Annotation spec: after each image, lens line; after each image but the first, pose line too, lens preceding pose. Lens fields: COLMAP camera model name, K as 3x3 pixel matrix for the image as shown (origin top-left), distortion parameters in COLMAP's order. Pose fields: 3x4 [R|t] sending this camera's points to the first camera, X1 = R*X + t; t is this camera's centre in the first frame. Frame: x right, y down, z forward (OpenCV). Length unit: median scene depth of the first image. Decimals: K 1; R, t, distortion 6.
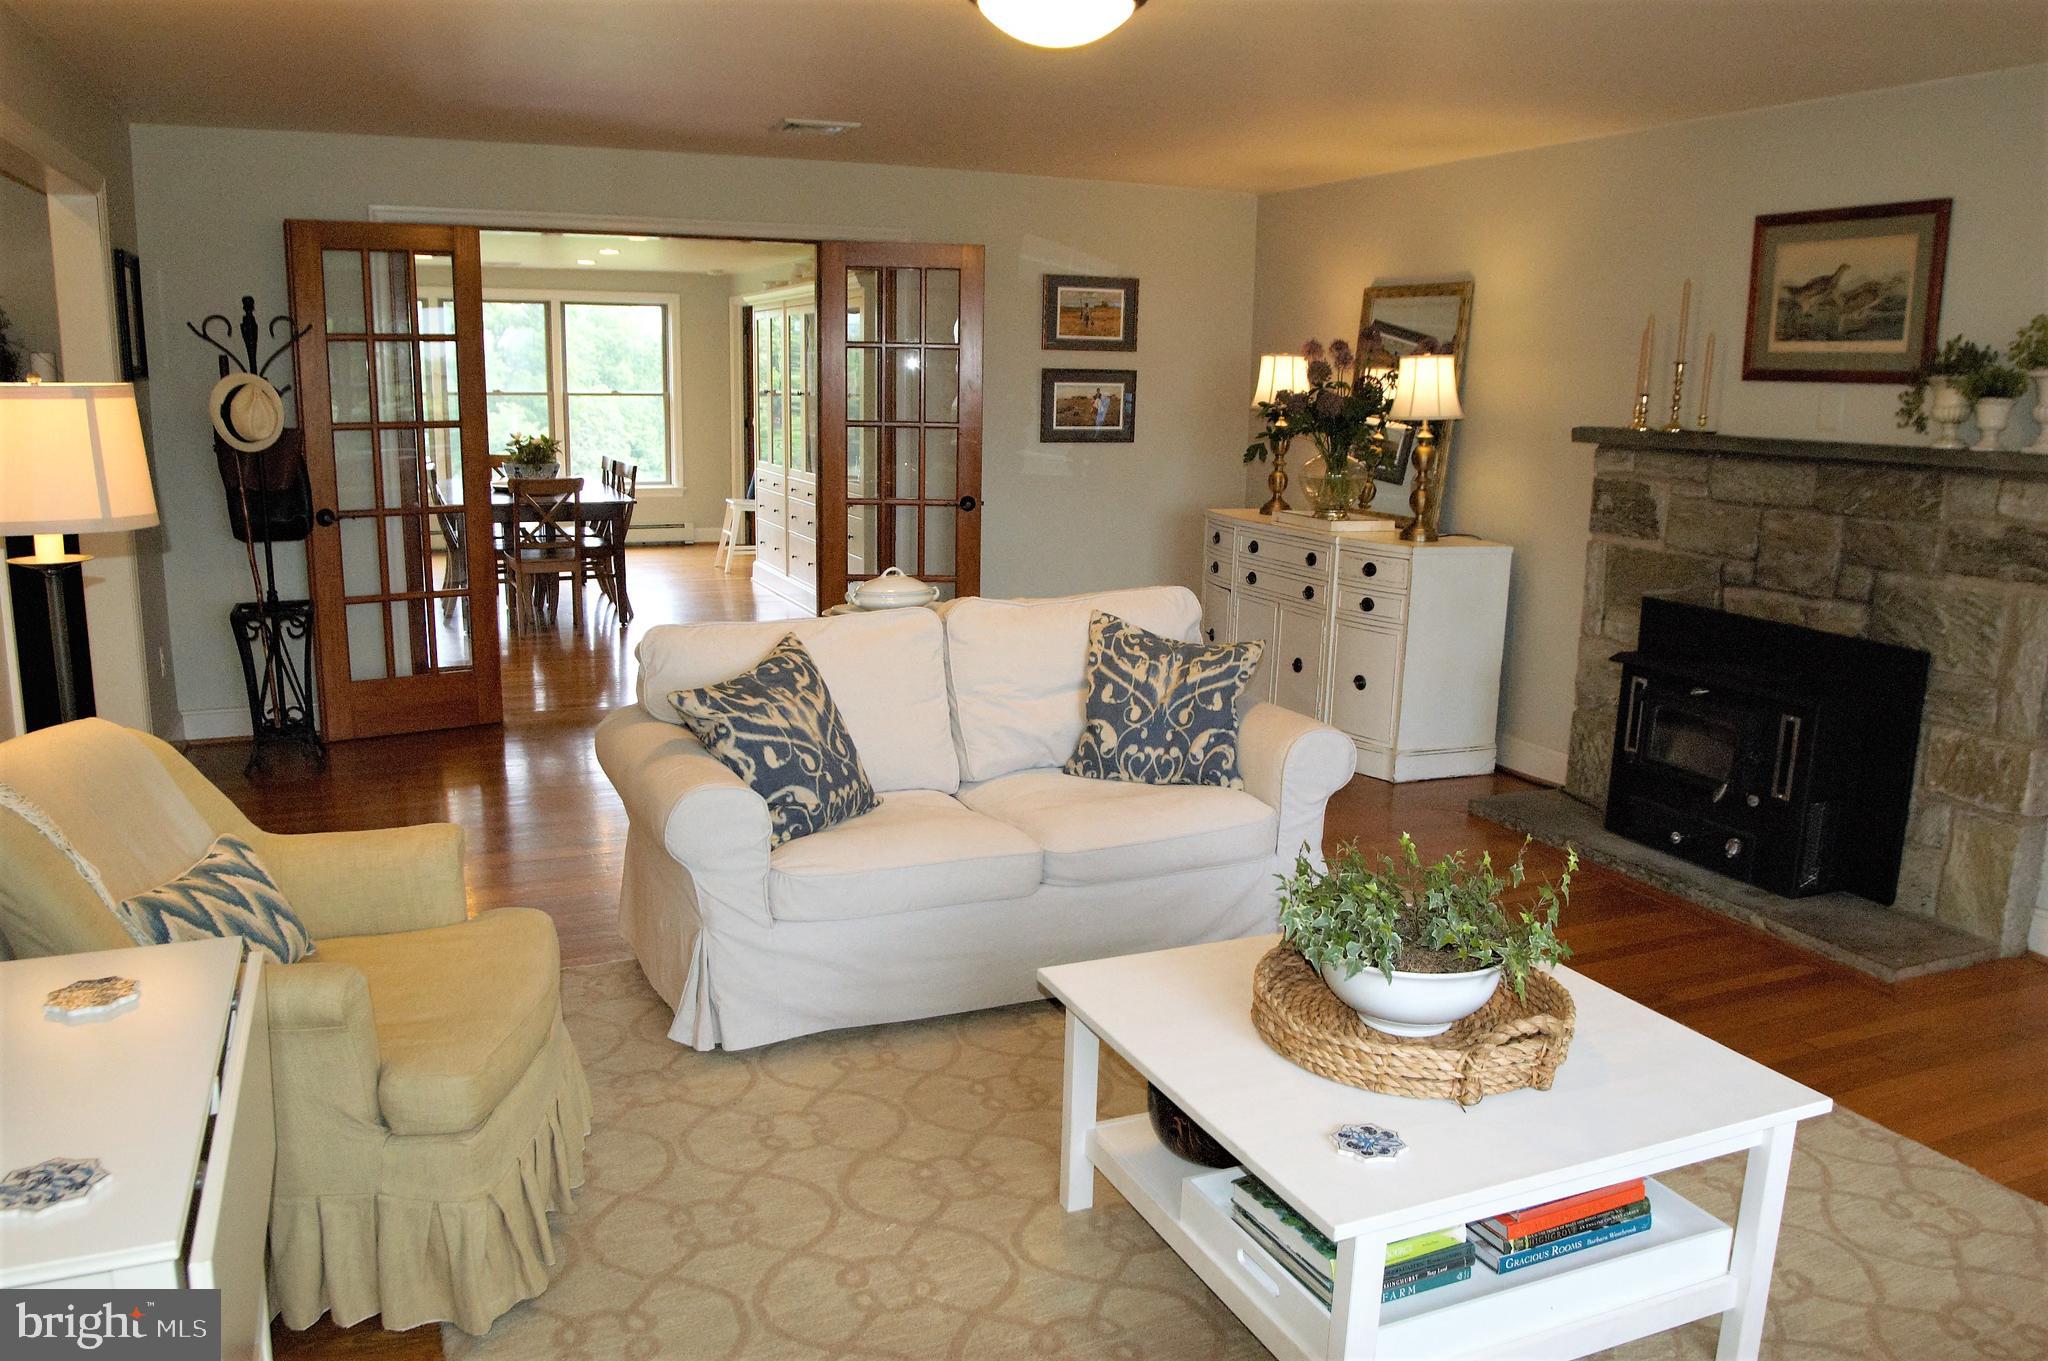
lens RADIAL K [[1521.2, 0, 1025.6], [0, 1521.2, 684.3], [0, 0, 1]] dist [-0.087235, 0.030962]
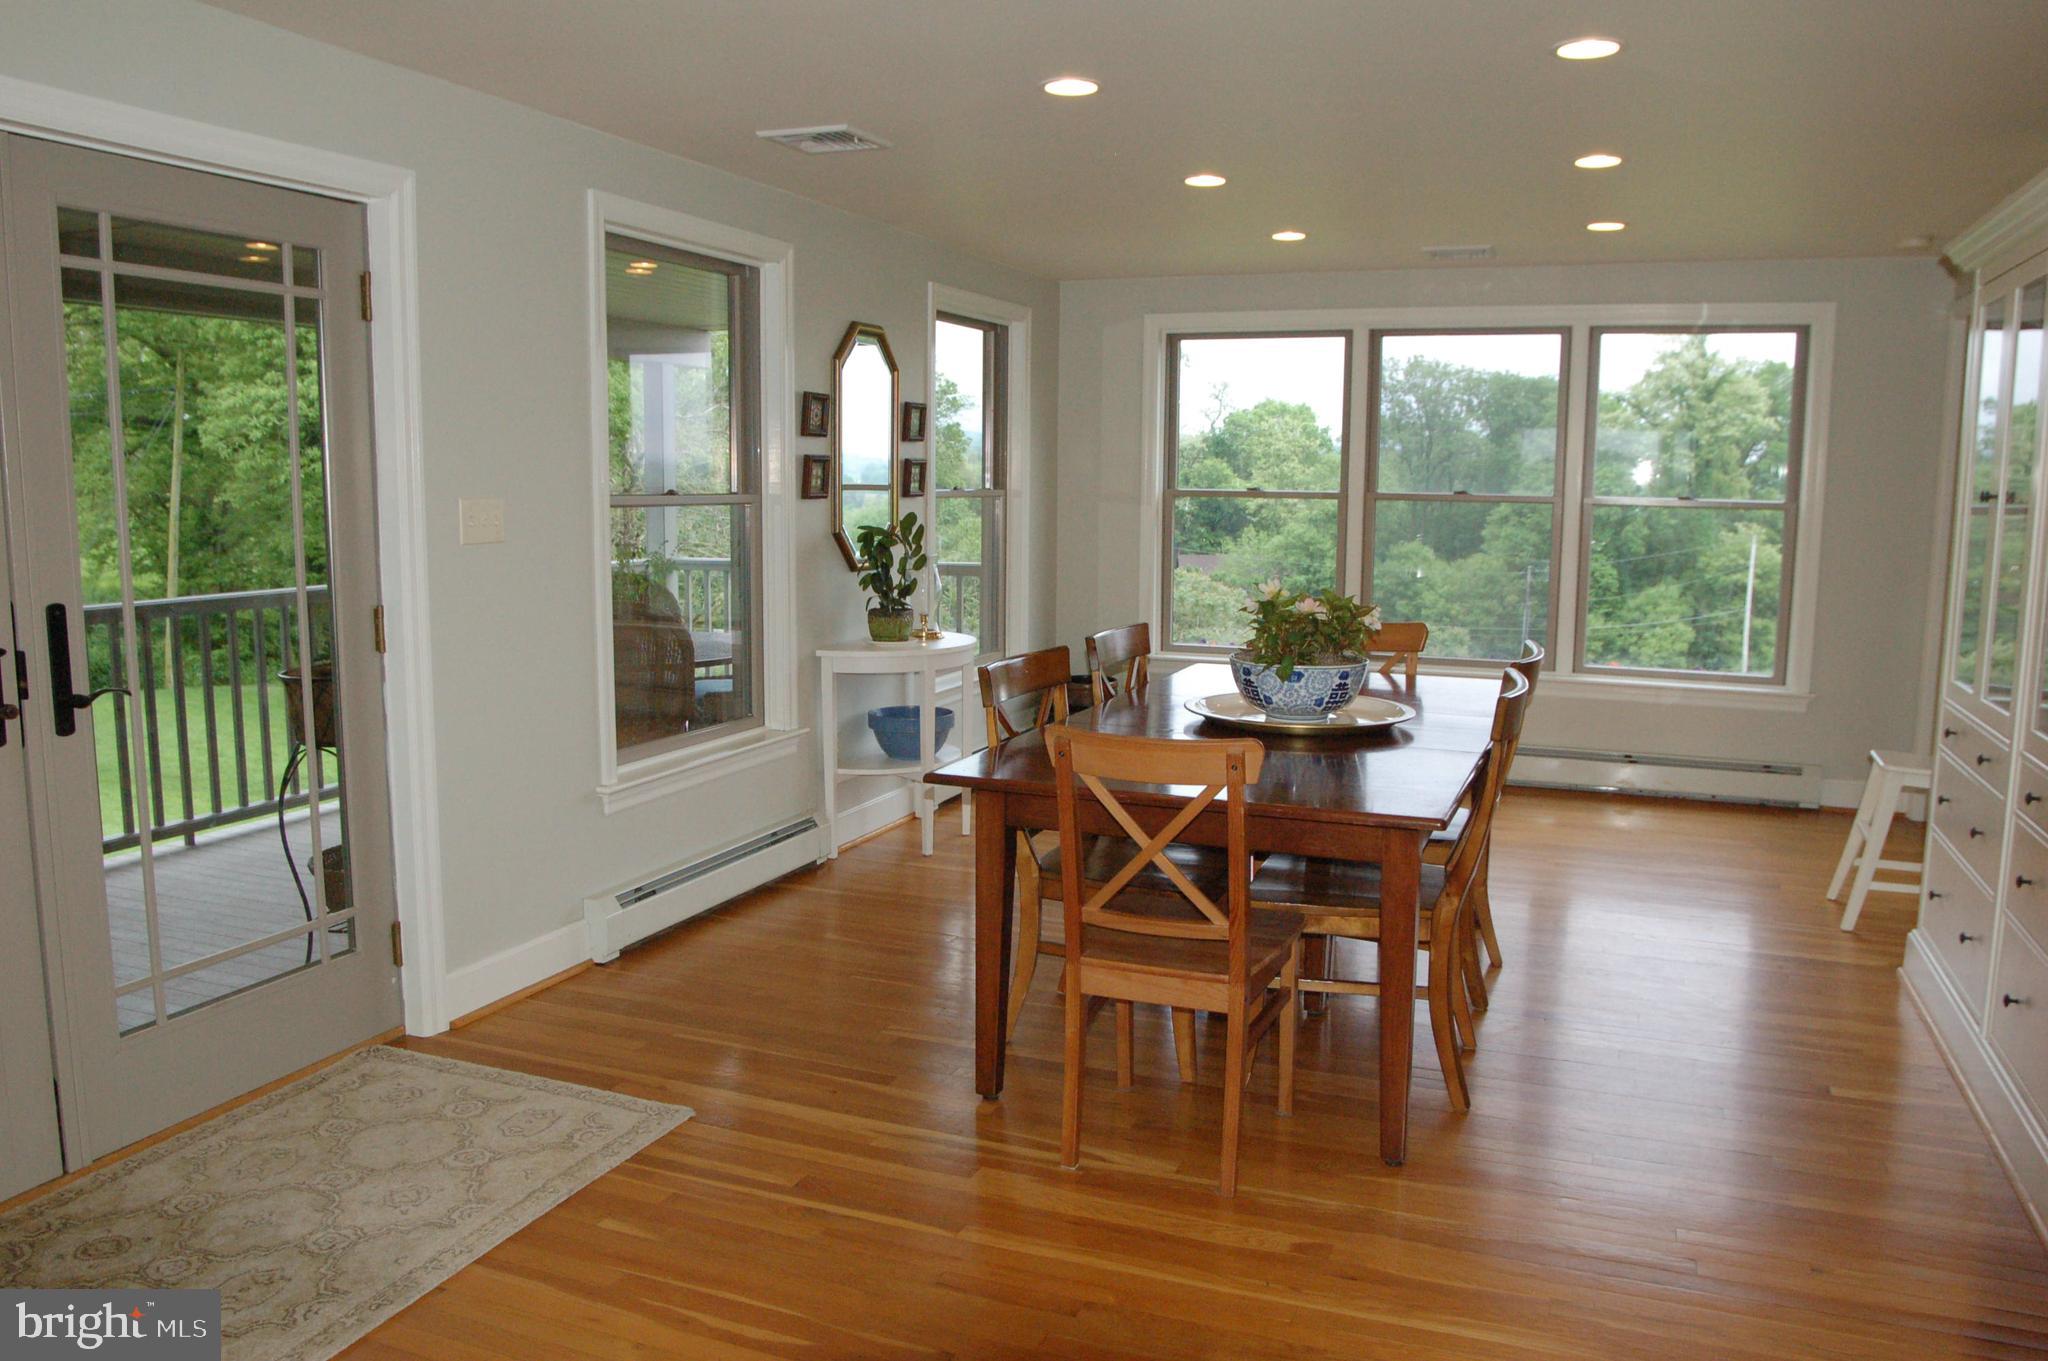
lens RADIAL K [[1518.1, 0, 1041.5], [0, 1518.1, 688.4], [0, 0, 1]] dist [-0.097534, 0.050323]
pose [[0.708735, 0.087927, -0.699974, -0.067039], [-0.139627, 0.990058, -0.017008, -0.091097], [0.691520, 0.109790, 0.713965, 0.492710]]
